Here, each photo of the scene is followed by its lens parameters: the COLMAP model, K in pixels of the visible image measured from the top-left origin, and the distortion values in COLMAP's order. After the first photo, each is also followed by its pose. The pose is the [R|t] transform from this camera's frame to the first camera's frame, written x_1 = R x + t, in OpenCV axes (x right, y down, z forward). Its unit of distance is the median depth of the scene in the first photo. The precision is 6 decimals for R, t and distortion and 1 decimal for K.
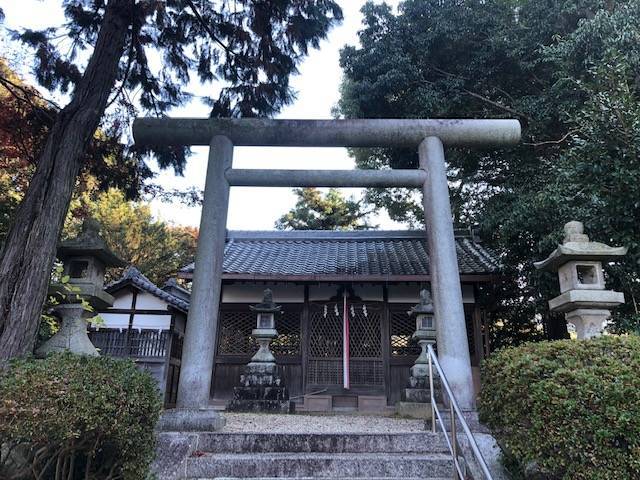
lens RADIAL K [[525.0, 0, 319.3], [0, 525.0, 239.1], [0, 0, 1]] dist [0.073058, -0.001764]
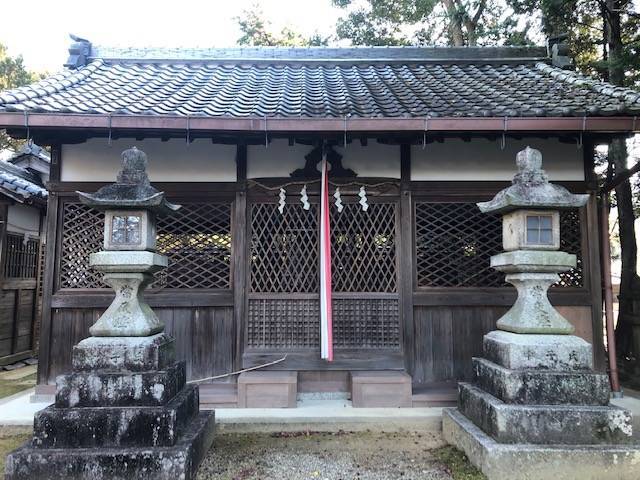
lens RADIAL K [[525.0, 0, 317.1], [0, 525.0, 239.4], [0, 0, 1]] dist [0.073058, -0.001764]
pose [[0.996738, -0.012216, 0.079771, 0.005161], [-0.006206, 0.973945, 0.226700, 0.066361], [-0.080462, -0.226455, 0.970693, 0.549992]]
